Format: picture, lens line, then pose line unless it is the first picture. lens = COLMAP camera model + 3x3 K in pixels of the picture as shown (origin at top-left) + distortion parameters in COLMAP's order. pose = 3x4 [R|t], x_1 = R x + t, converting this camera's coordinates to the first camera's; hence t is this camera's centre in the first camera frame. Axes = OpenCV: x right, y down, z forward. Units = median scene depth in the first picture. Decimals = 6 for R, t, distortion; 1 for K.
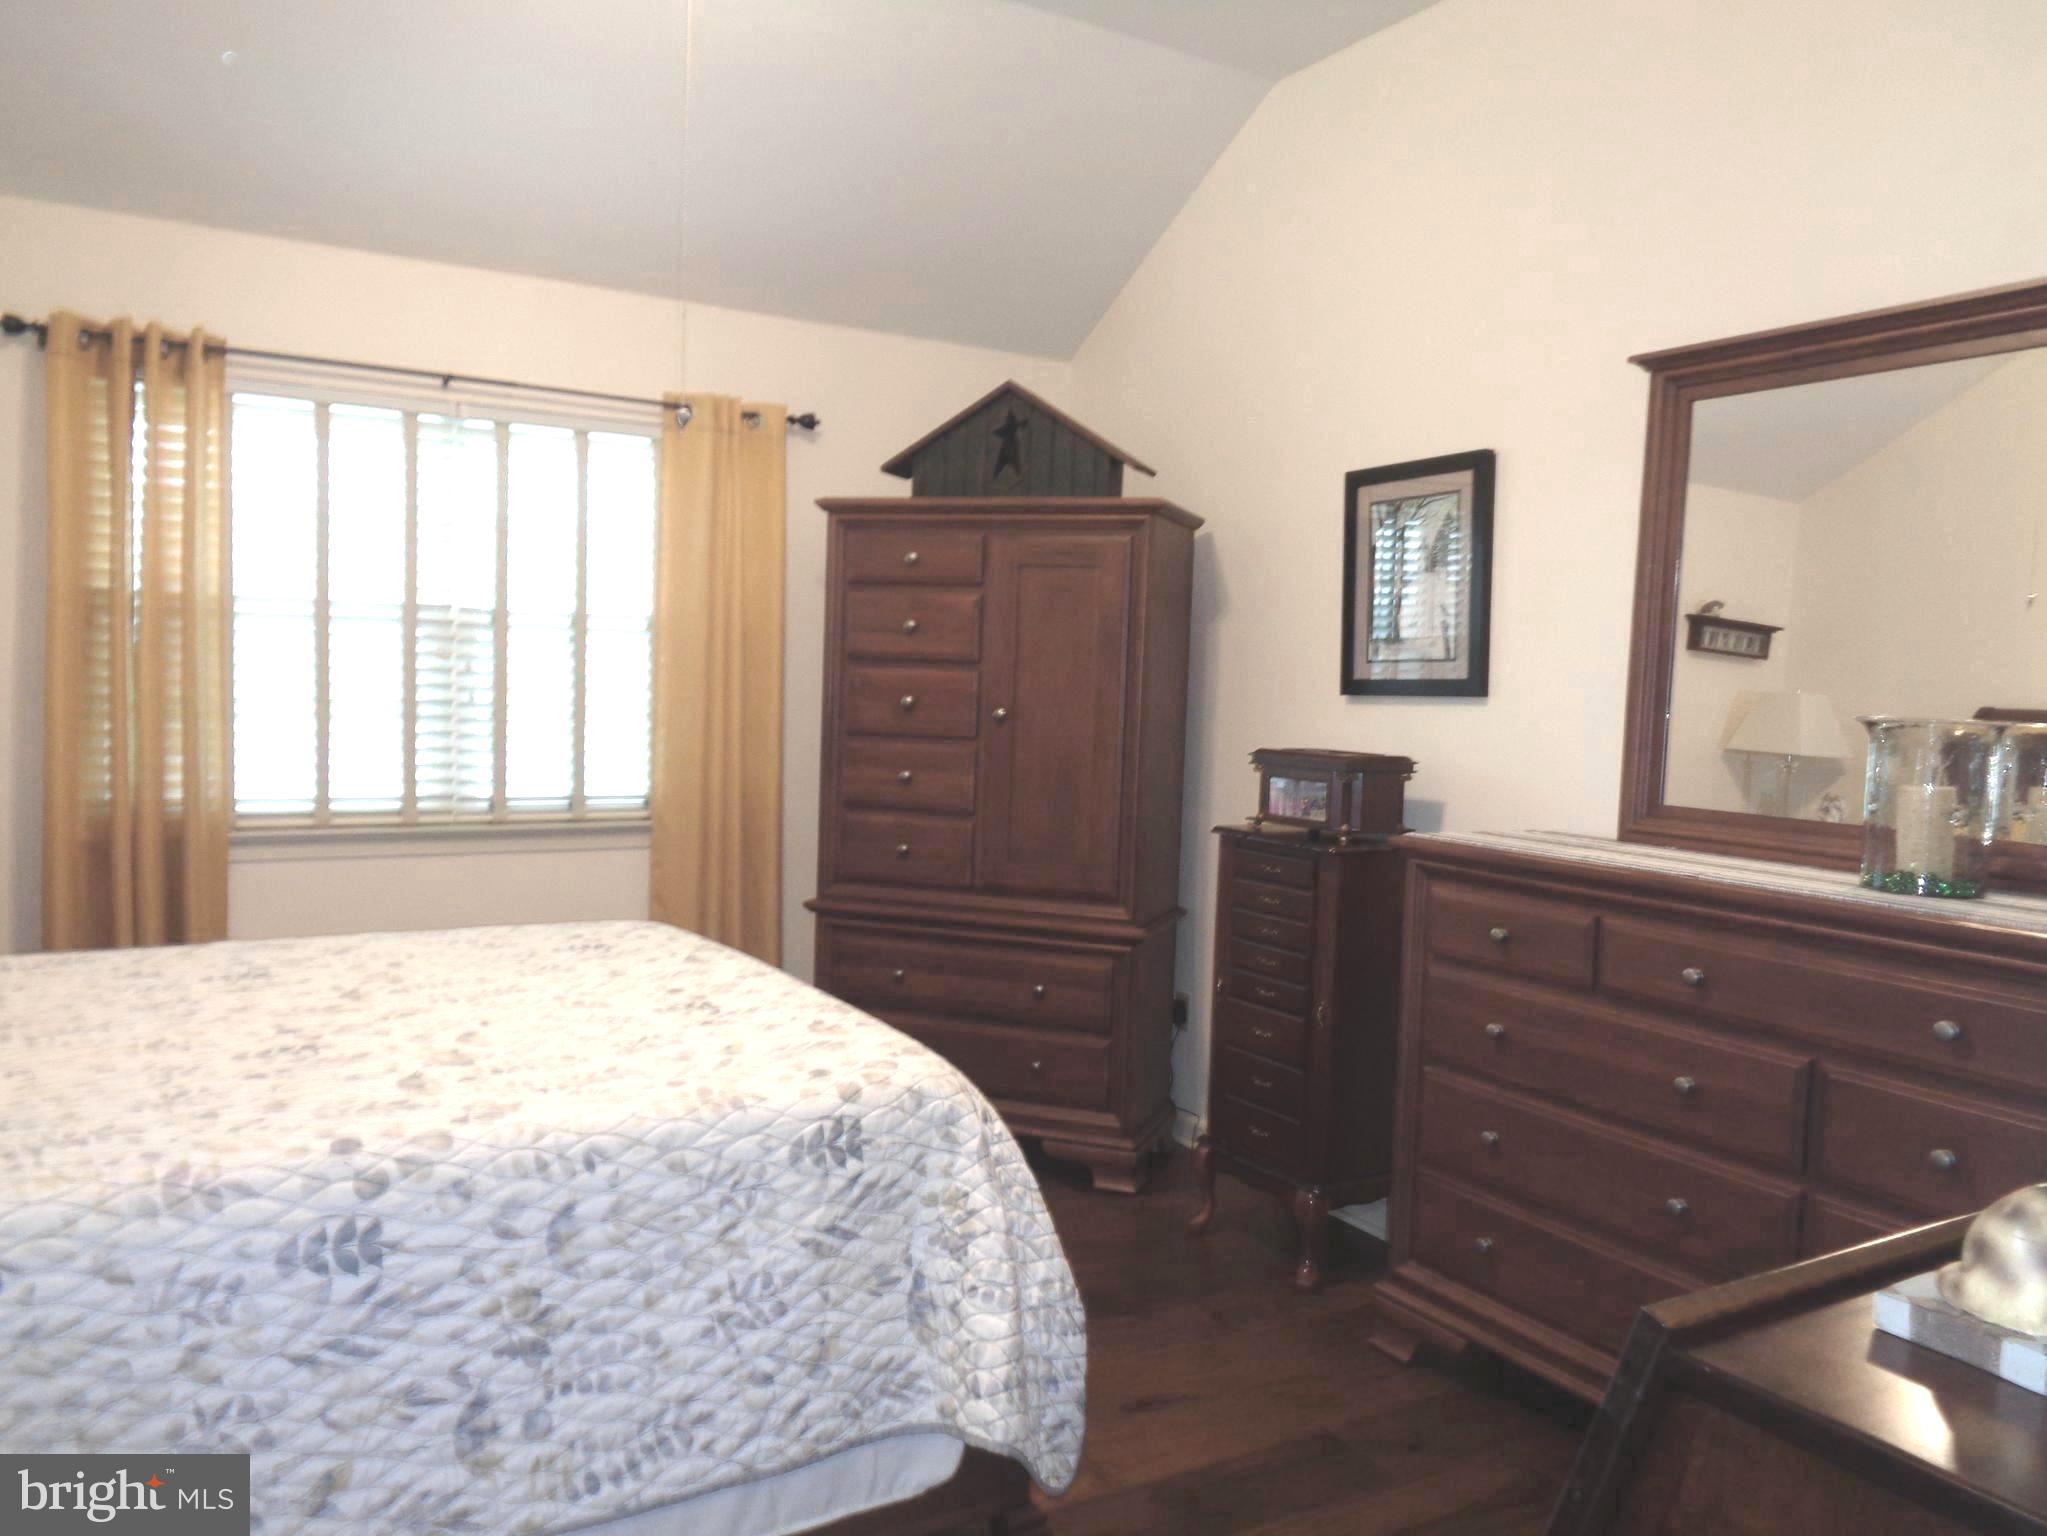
lens RADIAL K [[1534.3, 0, 1023.5], [0, 1534.3, 768.0], [0, 0, 1]] dist [0.007615, 0.004159]
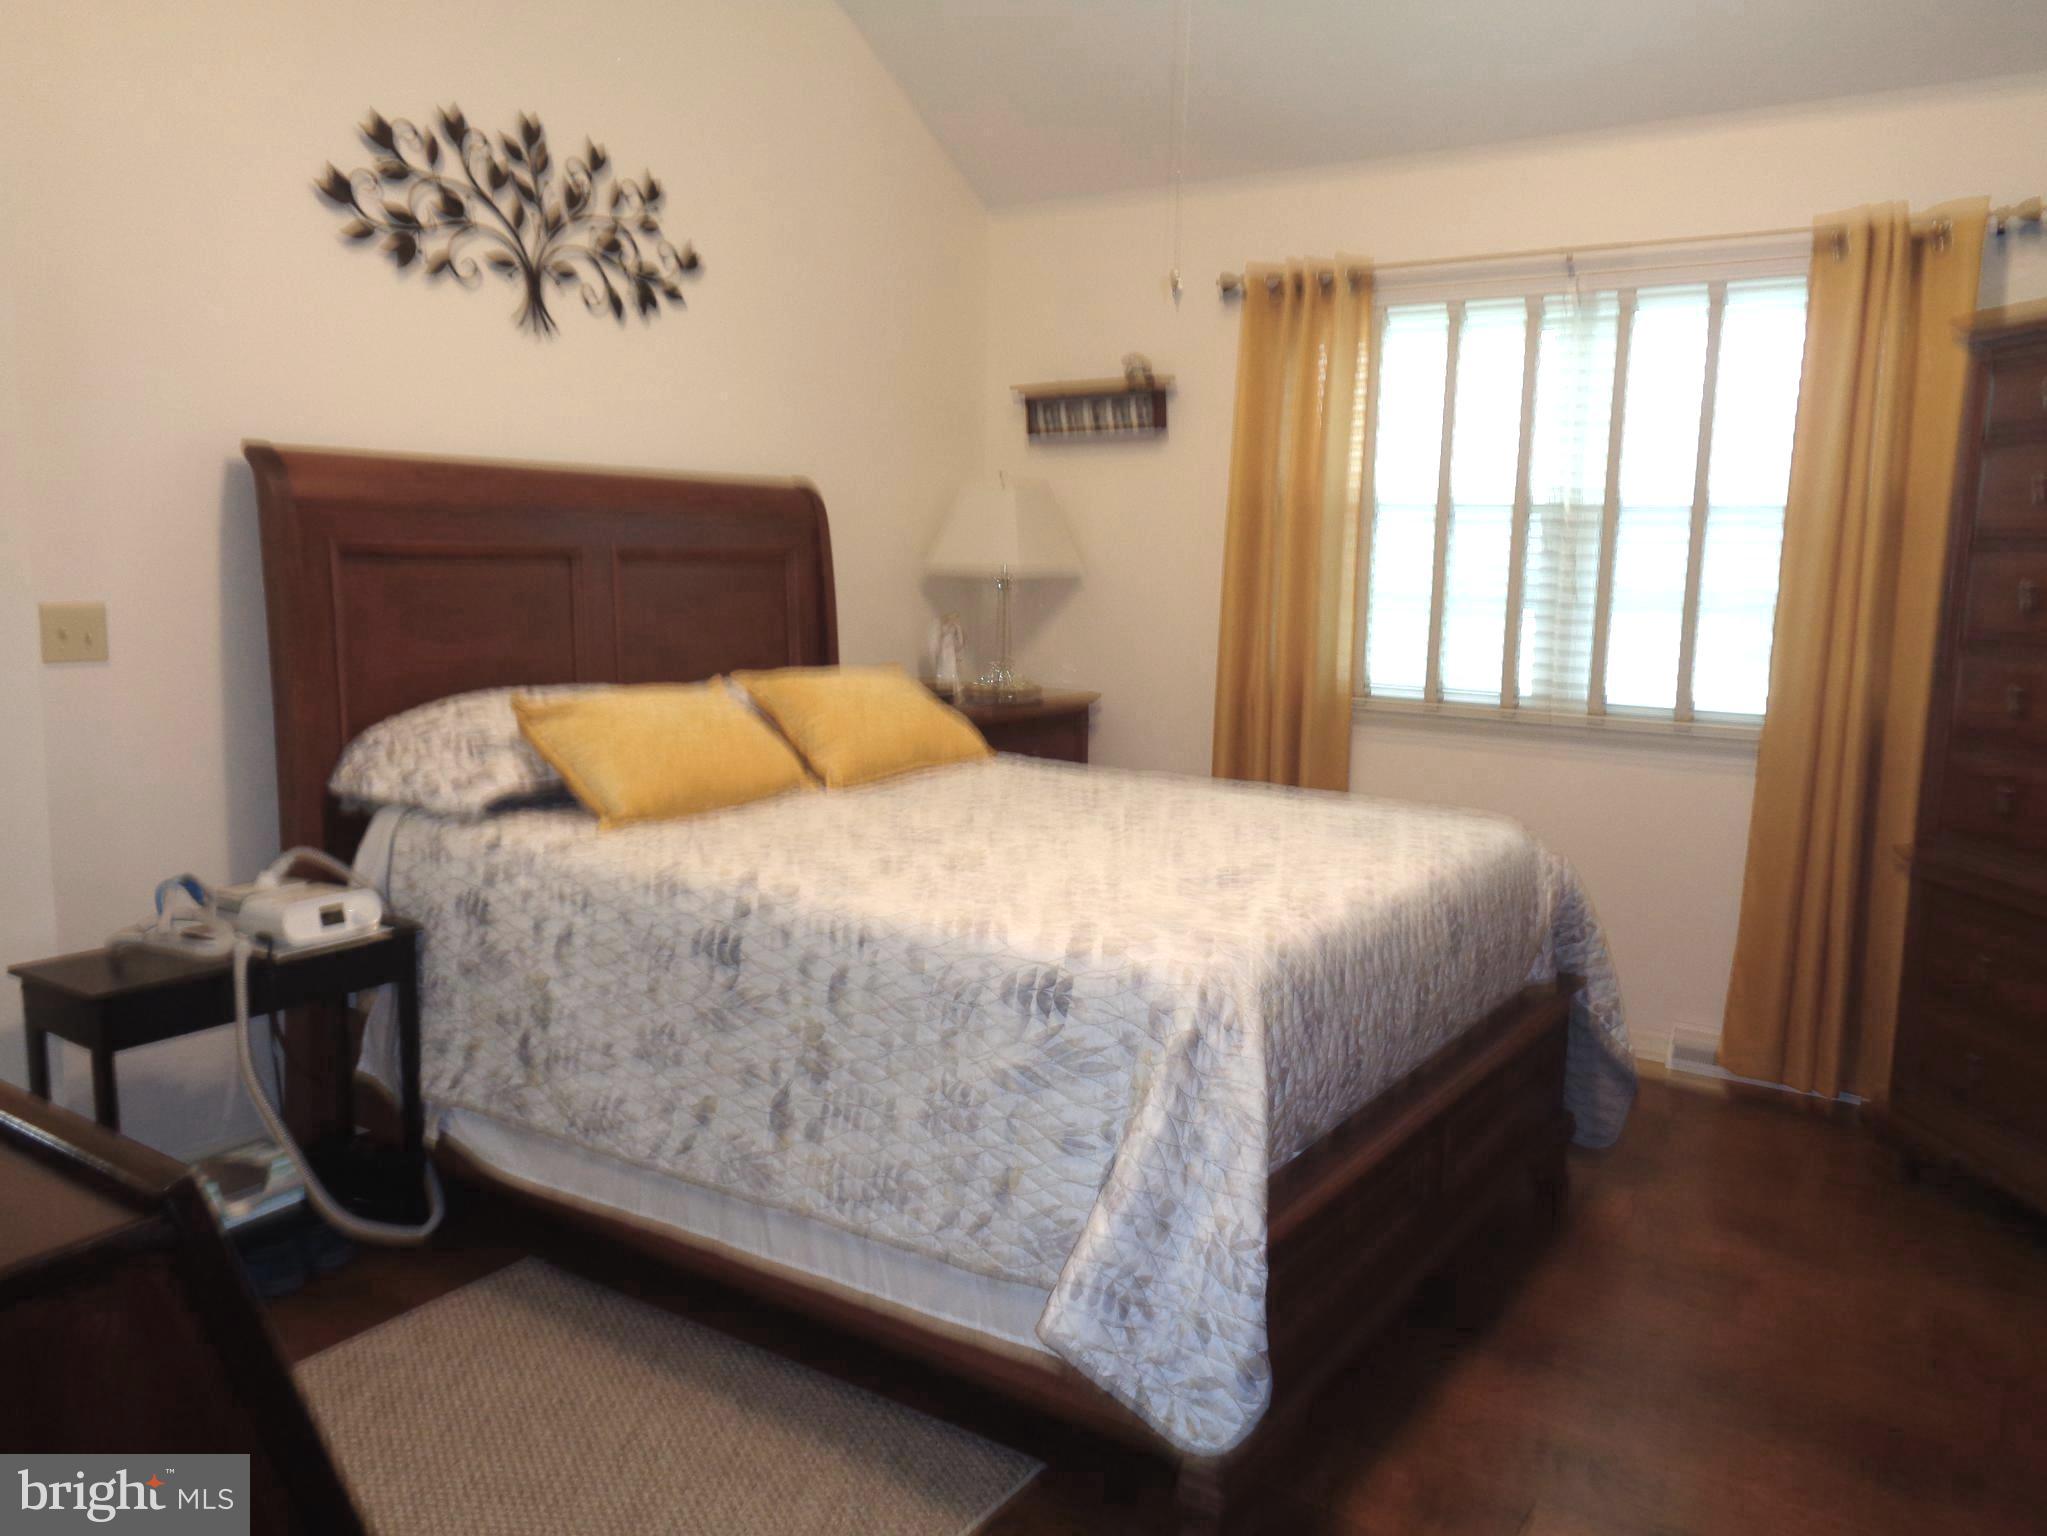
lens RADIAL K [[1534.3, 0, 1023.5], [0, 1534.3, 768.0], [0, 0, 1]] dist [0.007615, 0.004159]
pose [[0.417499, 0.110438, -0.901941, 0.450622], [-0.063794, 0.993700, 0.092144, -0.001441], [0.906435, 0.019069, 0.421914, 0.312640]]
